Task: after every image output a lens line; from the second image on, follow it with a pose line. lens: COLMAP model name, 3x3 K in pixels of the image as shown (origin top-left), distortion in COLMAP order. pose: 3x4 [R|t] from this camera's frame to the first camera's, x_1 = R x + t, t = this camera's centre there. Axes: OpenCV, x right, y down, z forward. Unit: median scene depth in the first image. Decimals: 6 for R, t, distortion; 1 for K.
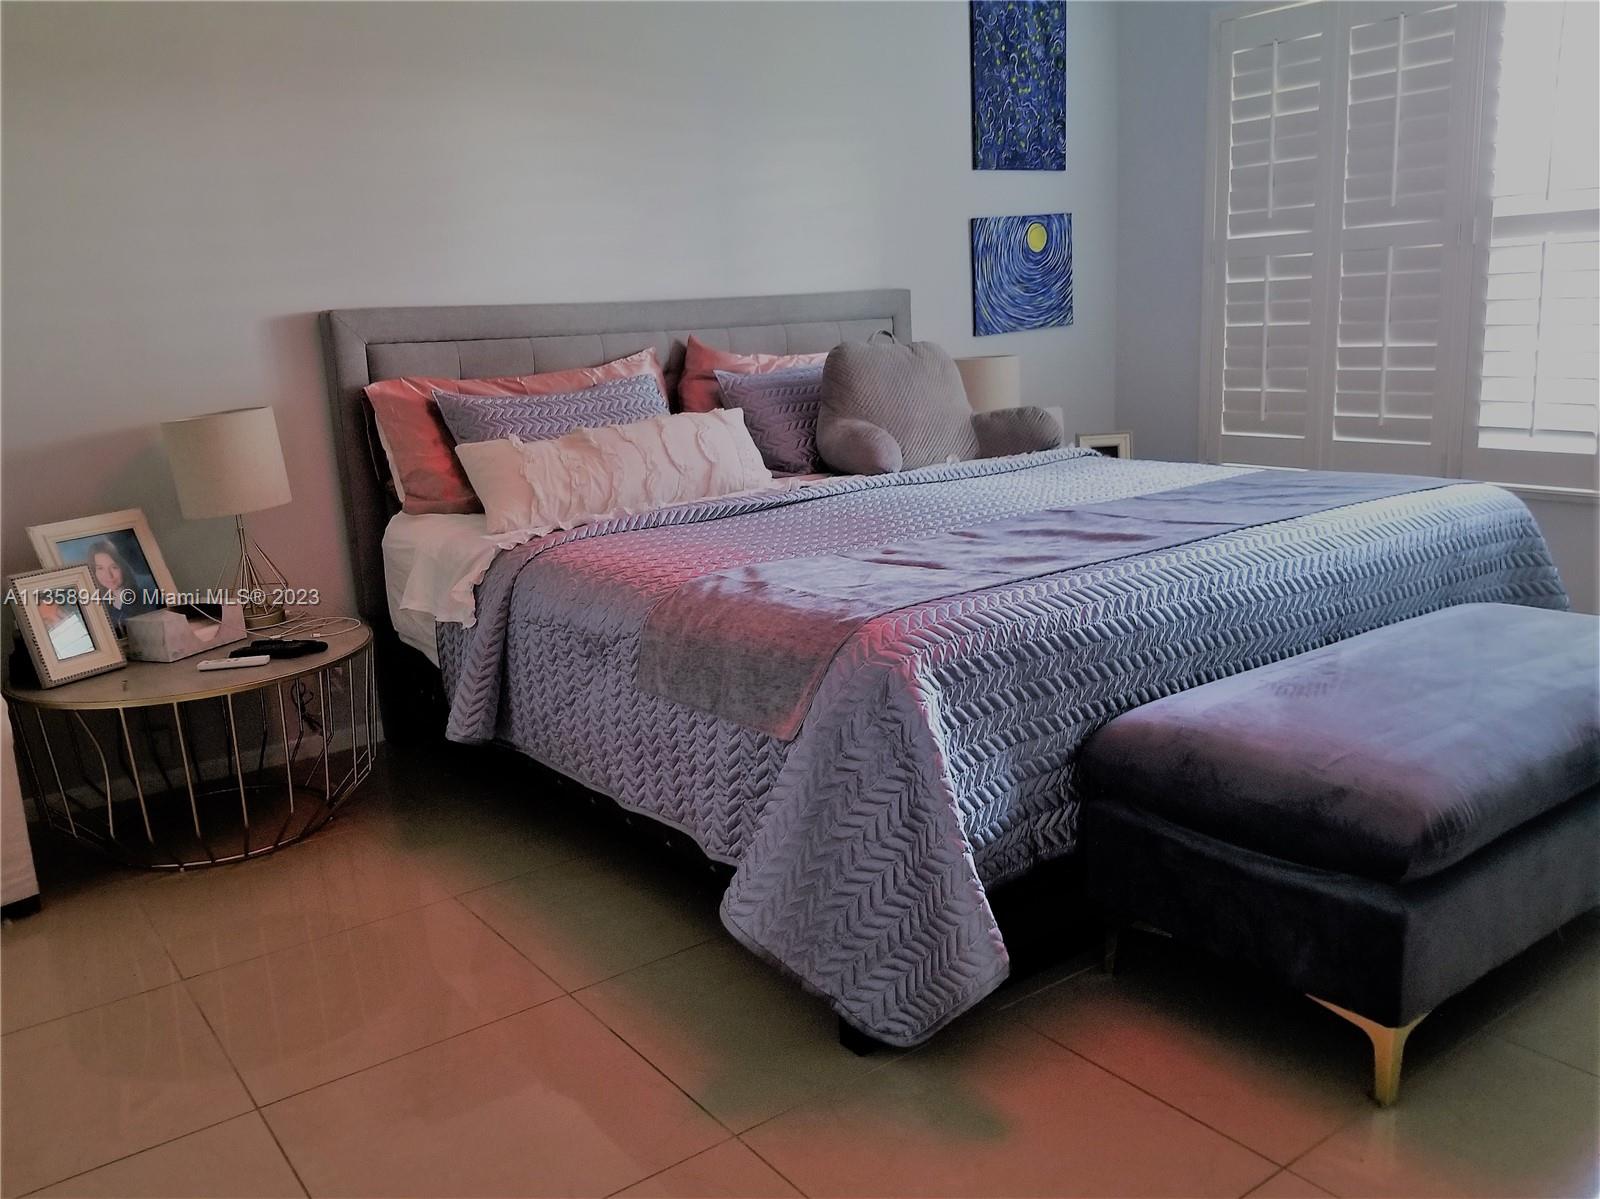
lens RADIAL K [[1301.0, 0, 757.2], [0, 1301.0, 599.5], [0, 0, 1]] dist [0.097131, -0.160622]
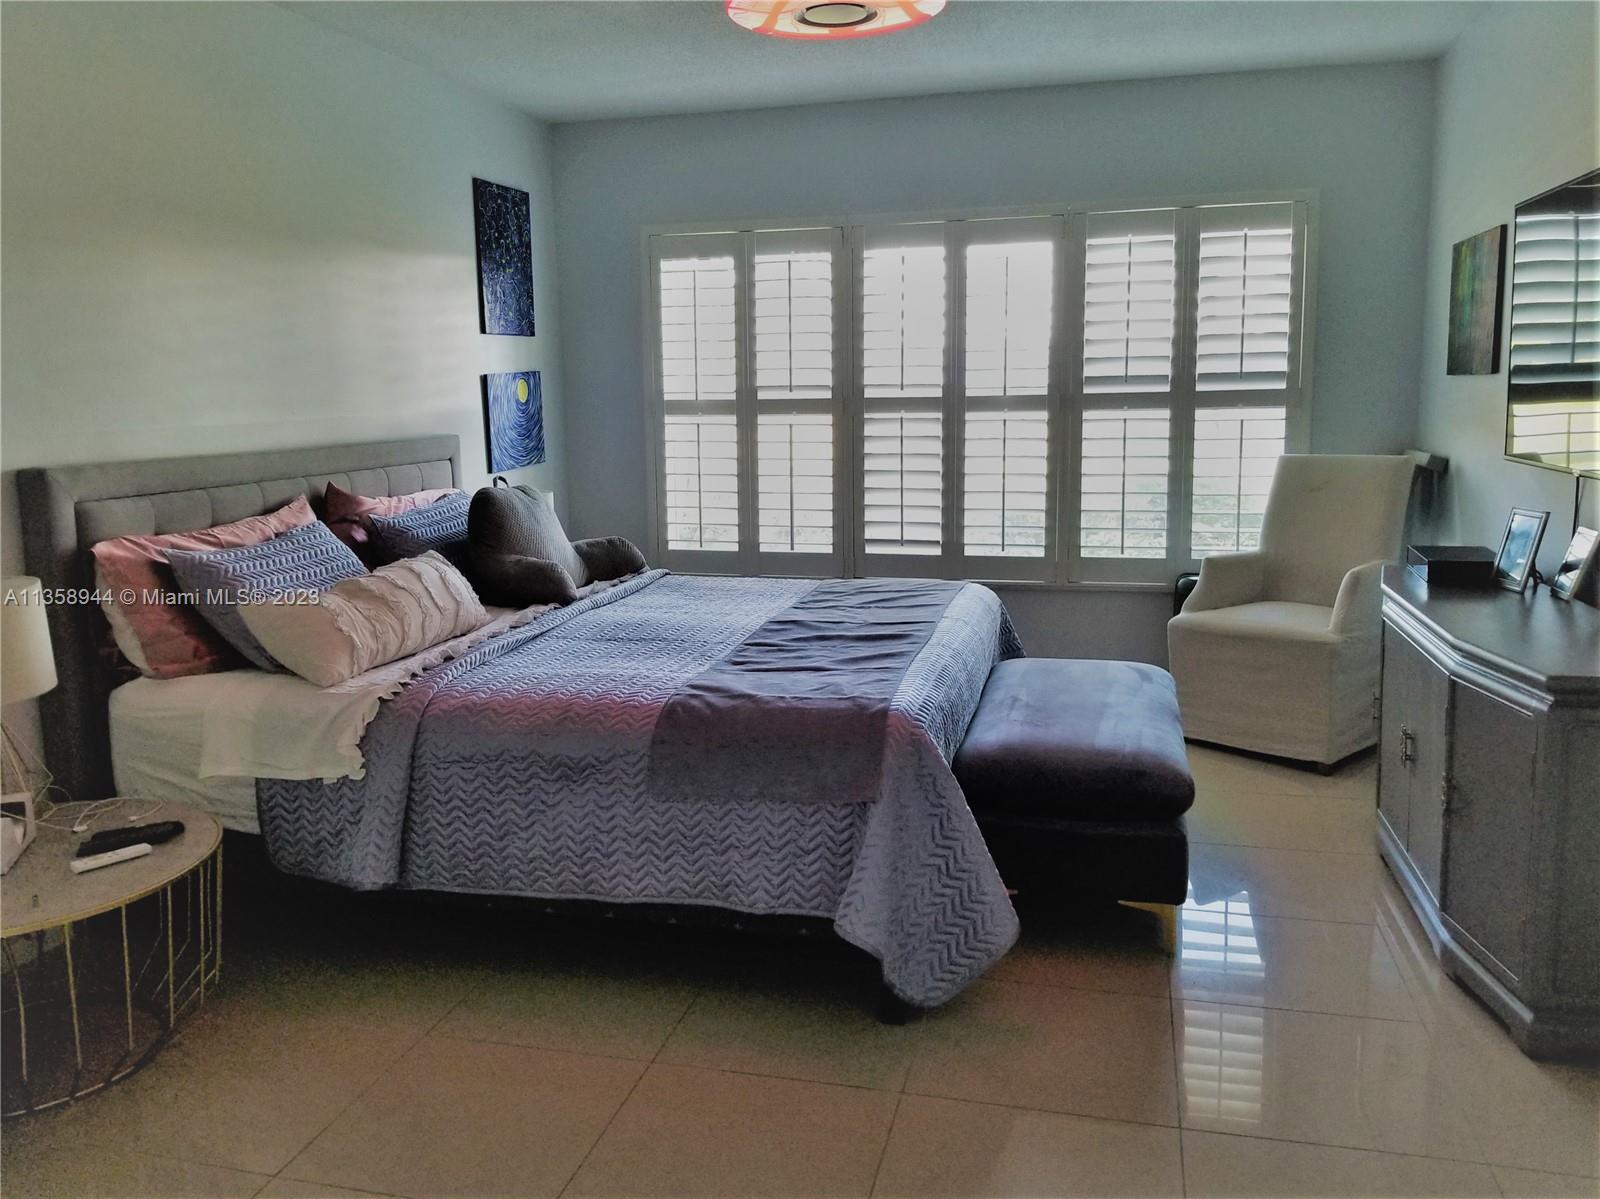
lens RADIAL K [[1274.2, 0, 795.5], [0, 1274.2, 549.6], [0, 0, 1]] dist [0.109813, -0.142249]
pose [[0.770091, -0.042723, 0.636502, -0.517239], [0.112861, 0.991140, -0.070022, -0.041755], [-0.627871, 0.125759, 0.768090, -0.024078]]
